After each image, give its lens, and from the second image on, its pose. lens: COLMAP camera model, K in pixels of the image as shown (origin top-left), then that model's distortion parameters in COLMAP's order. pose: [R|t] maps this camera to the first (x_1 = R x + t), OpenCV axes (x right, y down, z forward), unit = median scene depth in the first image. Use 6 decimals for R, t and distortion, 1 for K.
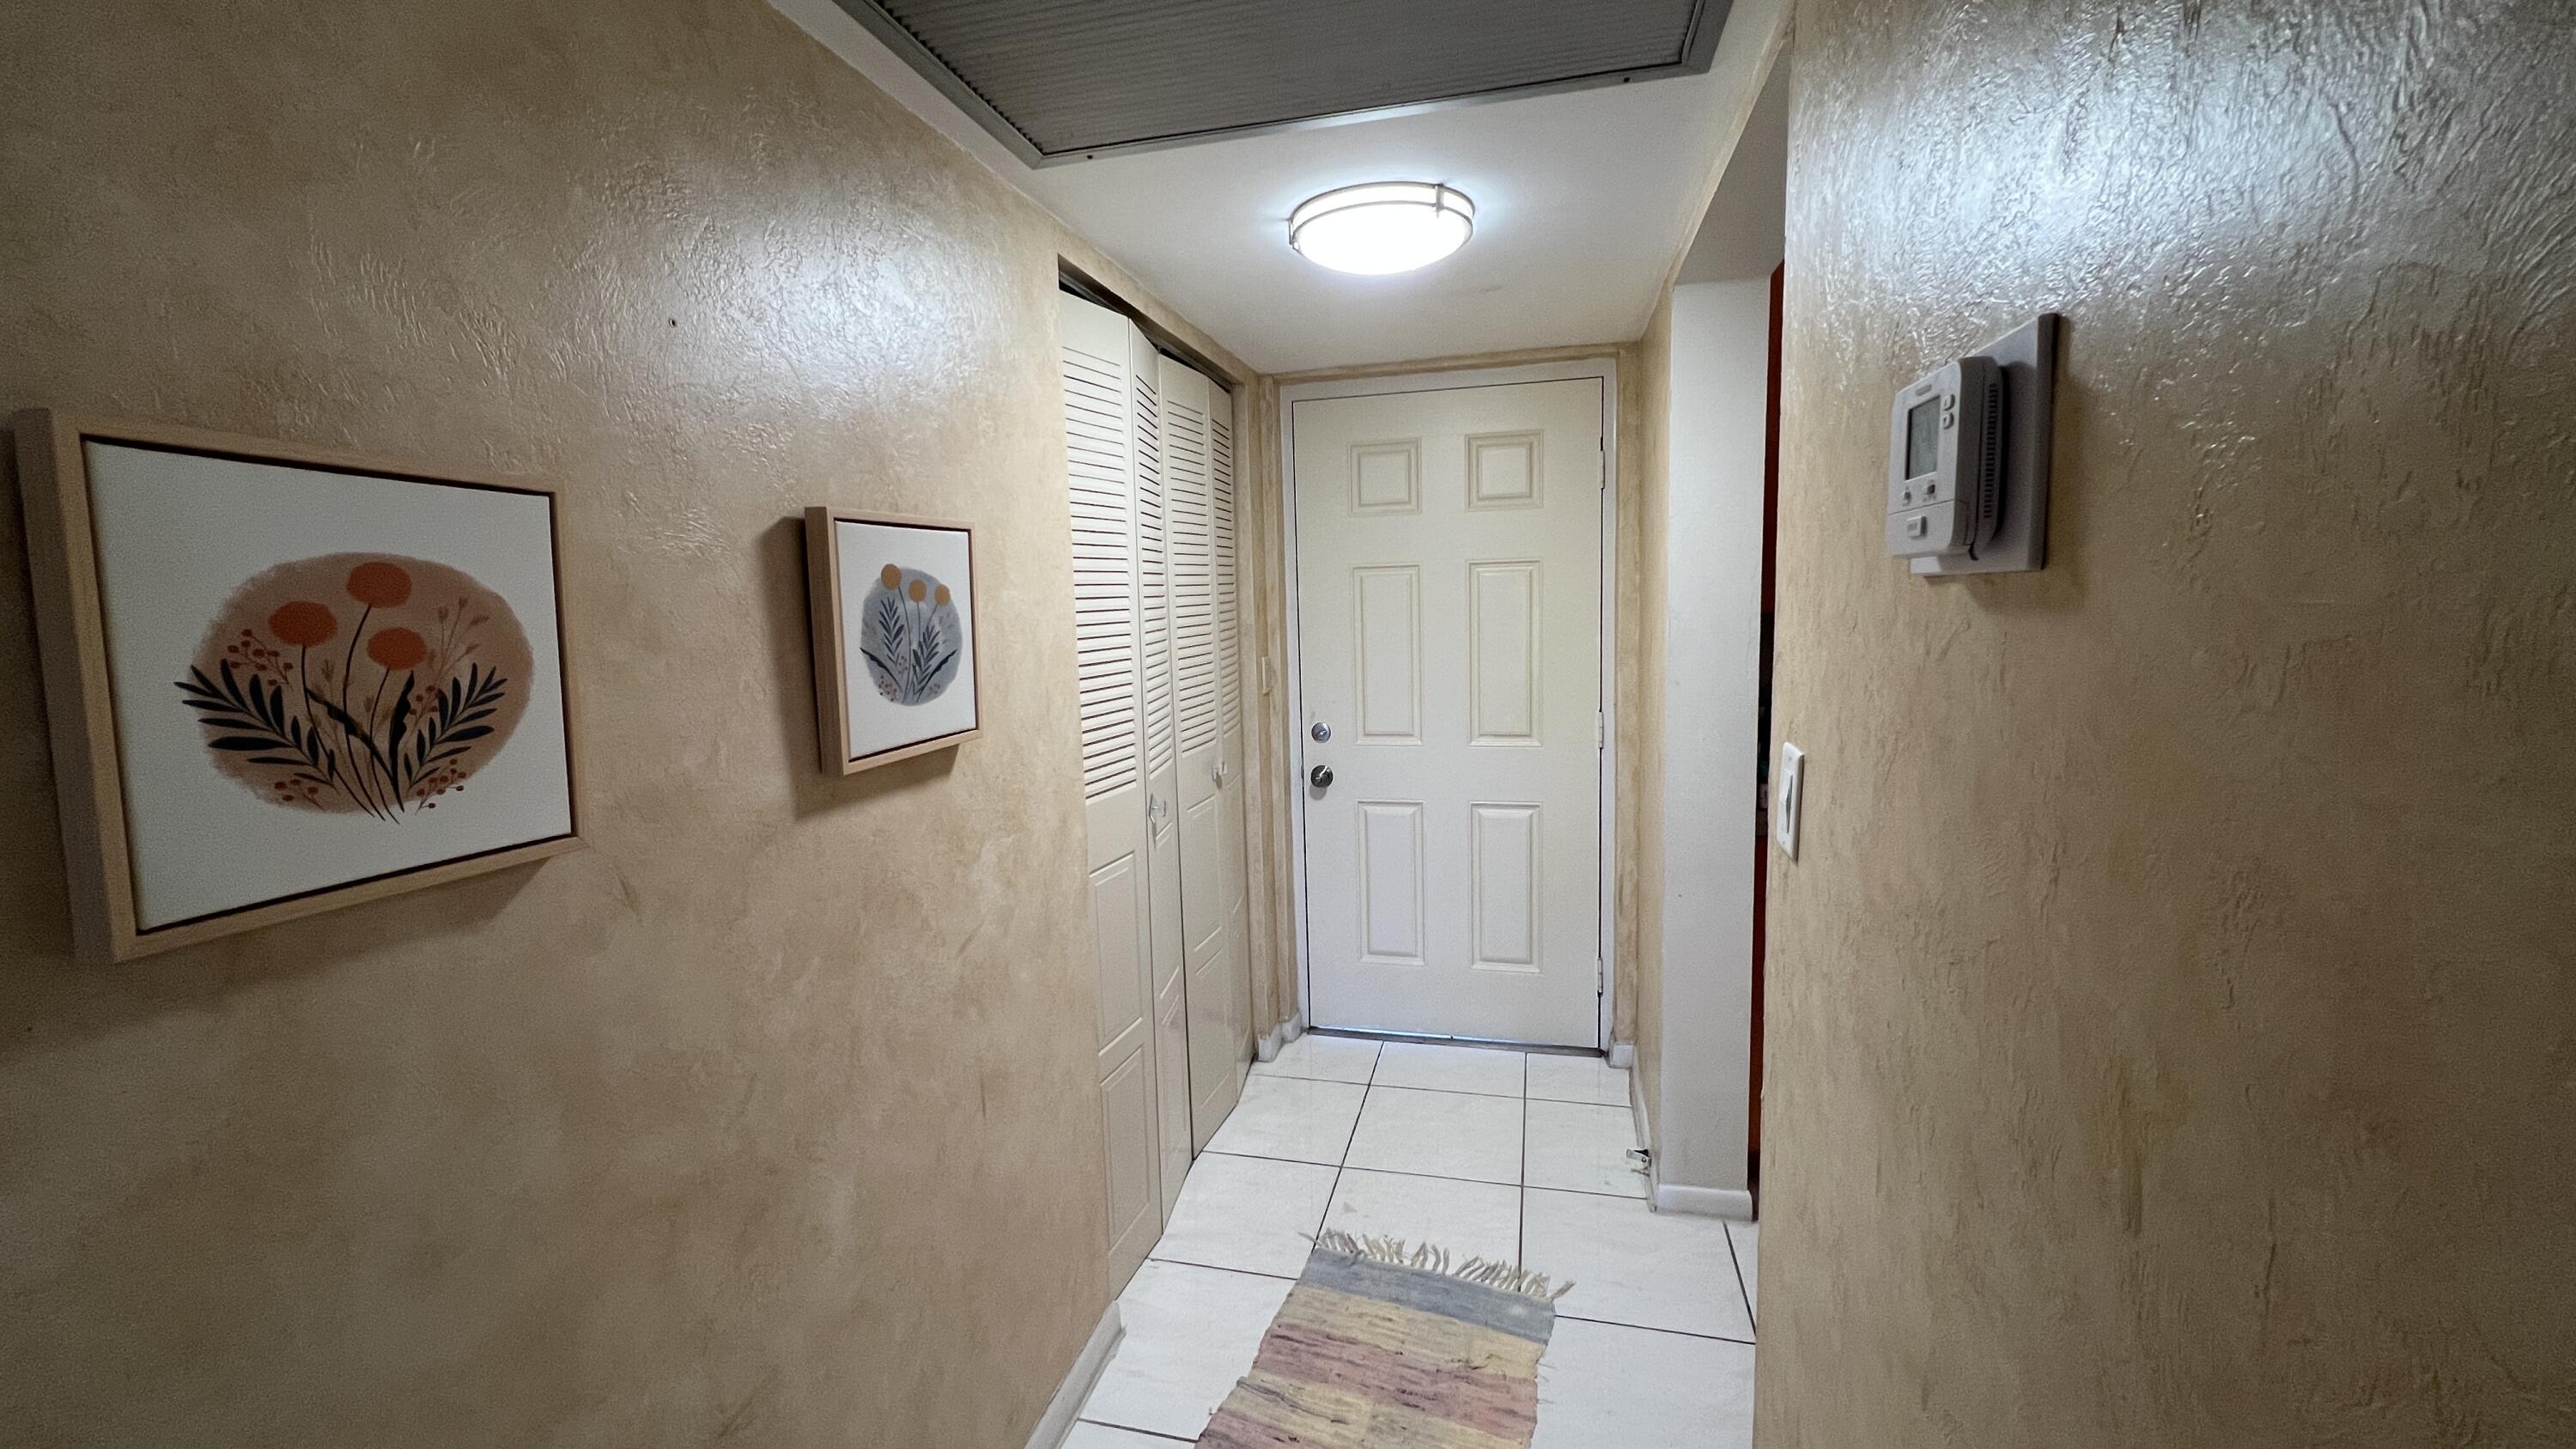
lens RADIAL K [[1031.0, 0, 1272.7], [0, 1031.0, 719.9], [0, 0, 1]] dist [-0.000254, 0.000008]
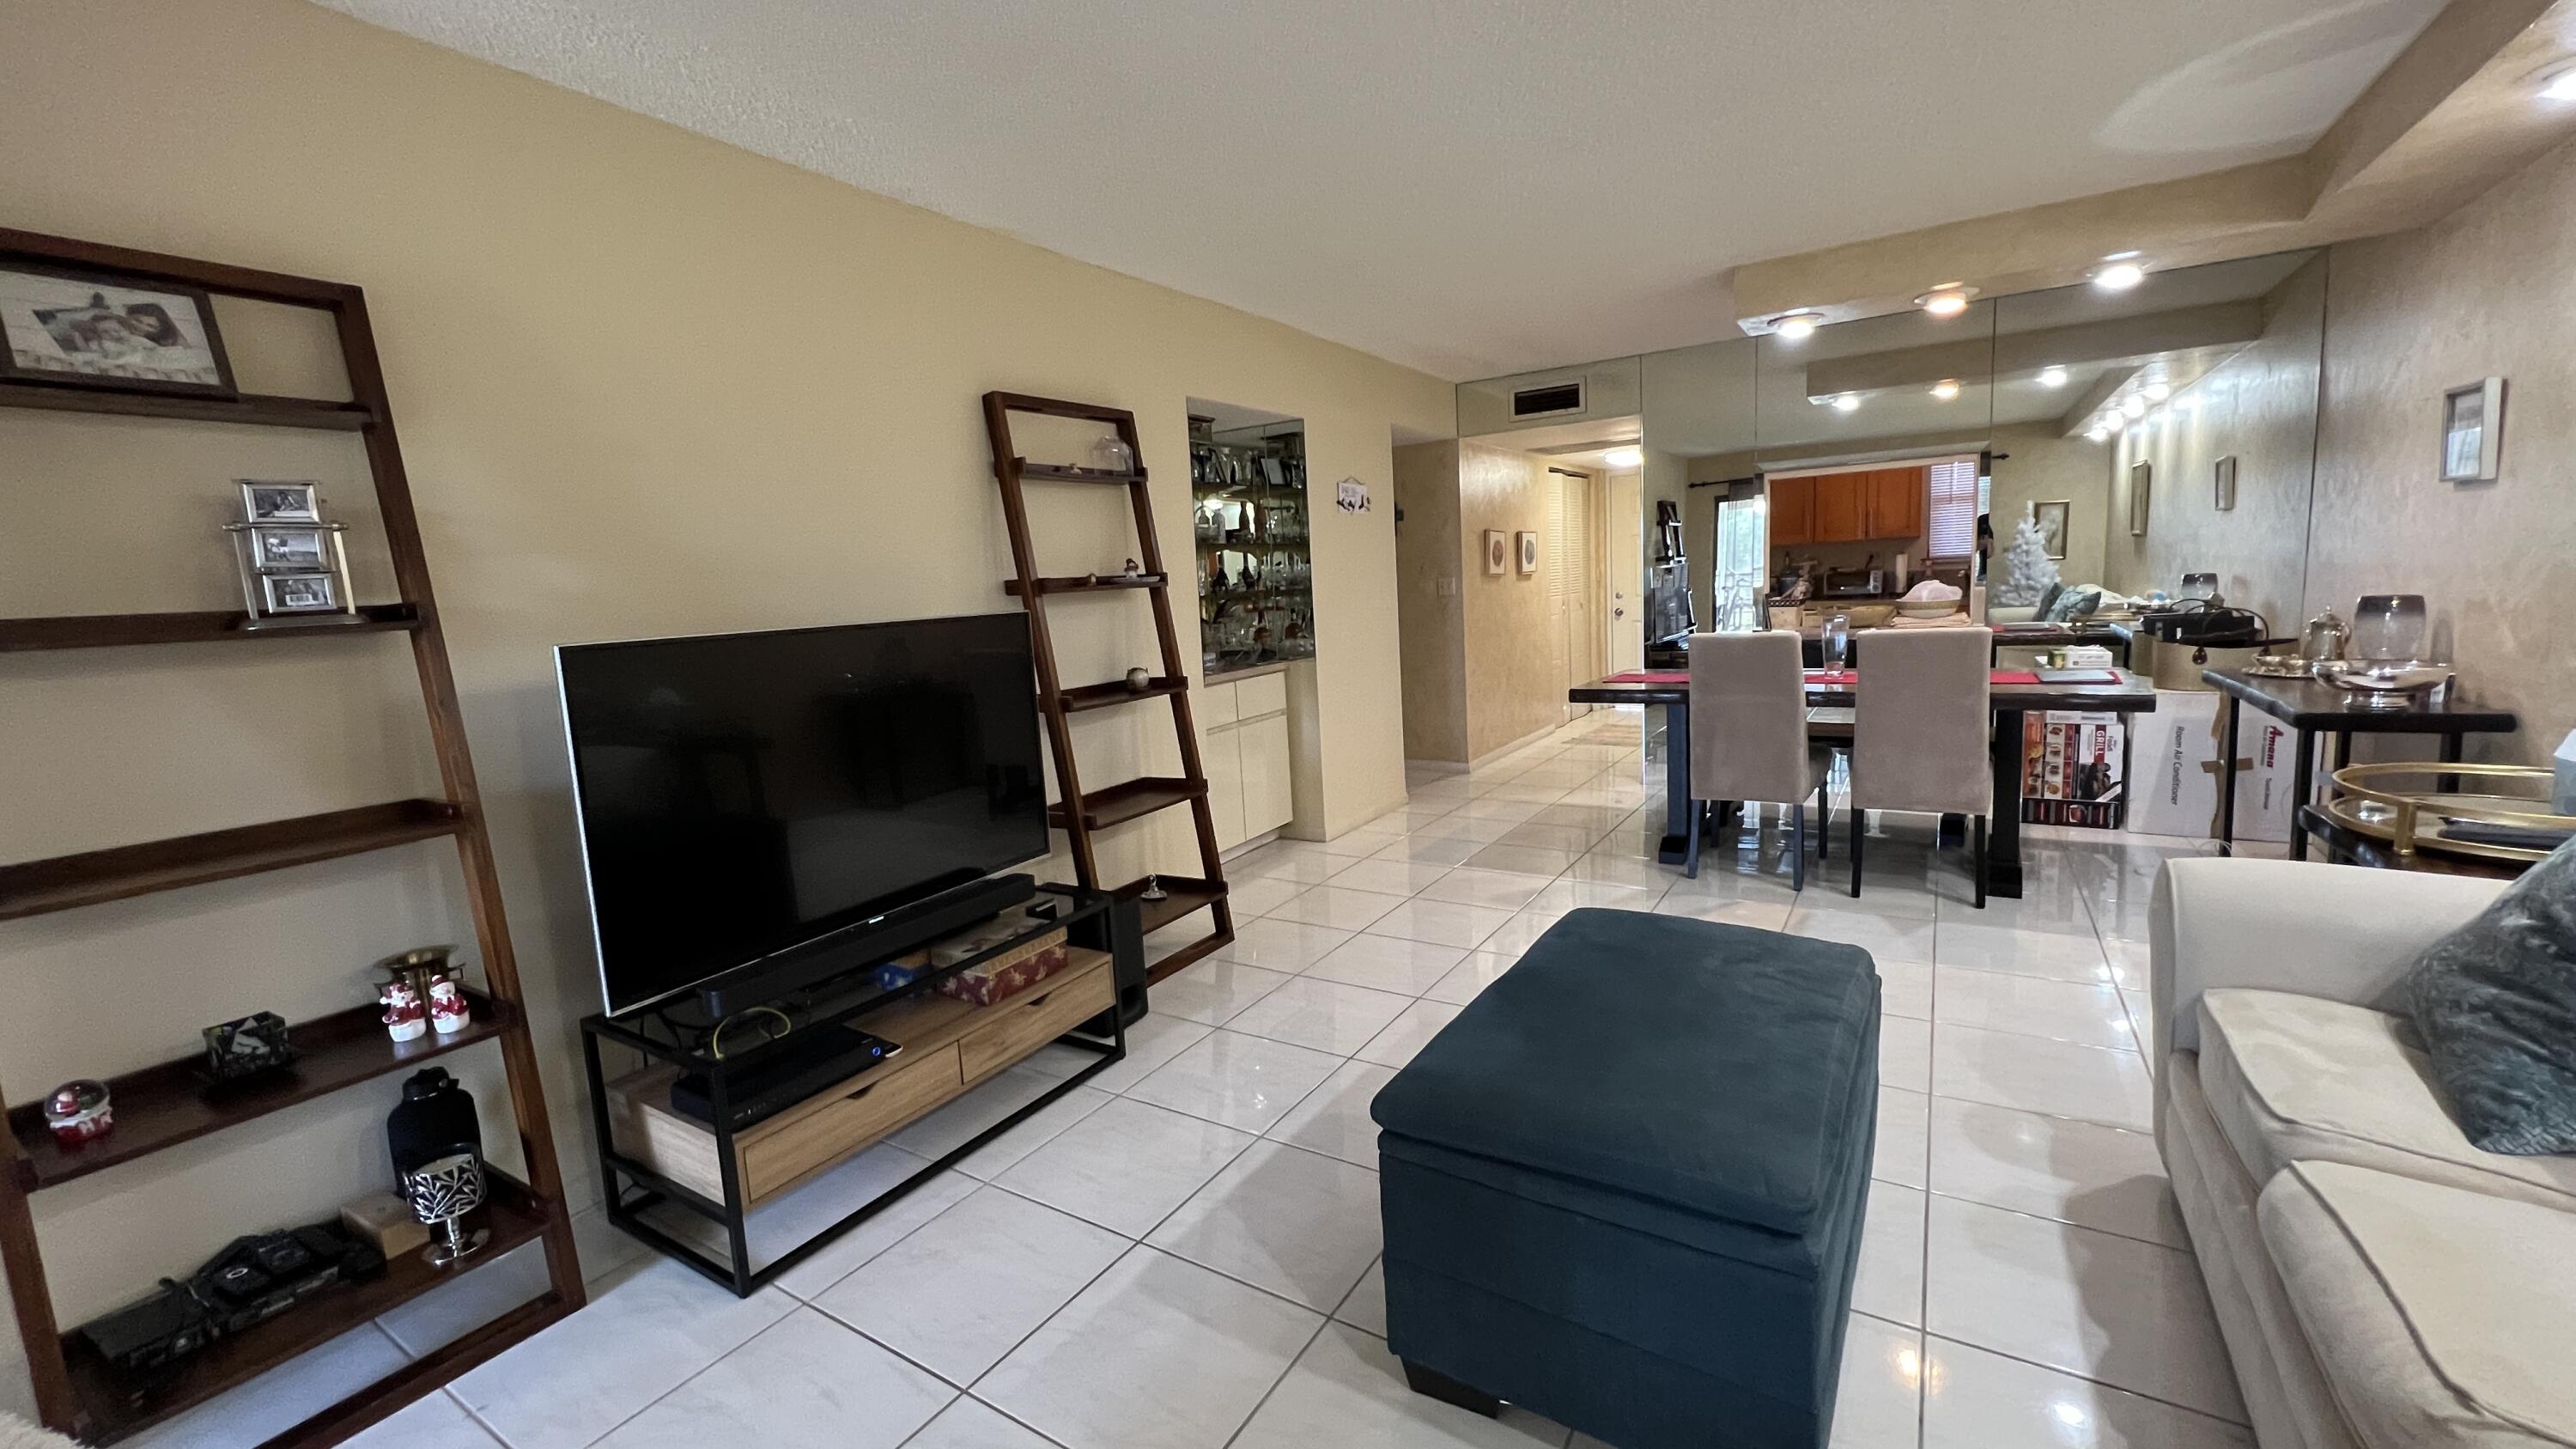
lens RADIAL K [[1031.0, 0, 1272.7], [0, 1031.0, 719.9], [0, 0, 1]] dist [-0.000254, 0.000008]
pose [[0.949486, 0.019142, -0.313226, 0.076336], [-0.010675, 0.999530, 0.028725, 0.561275], [0.313629, -0.023930, 0.949244, -3.895266]]
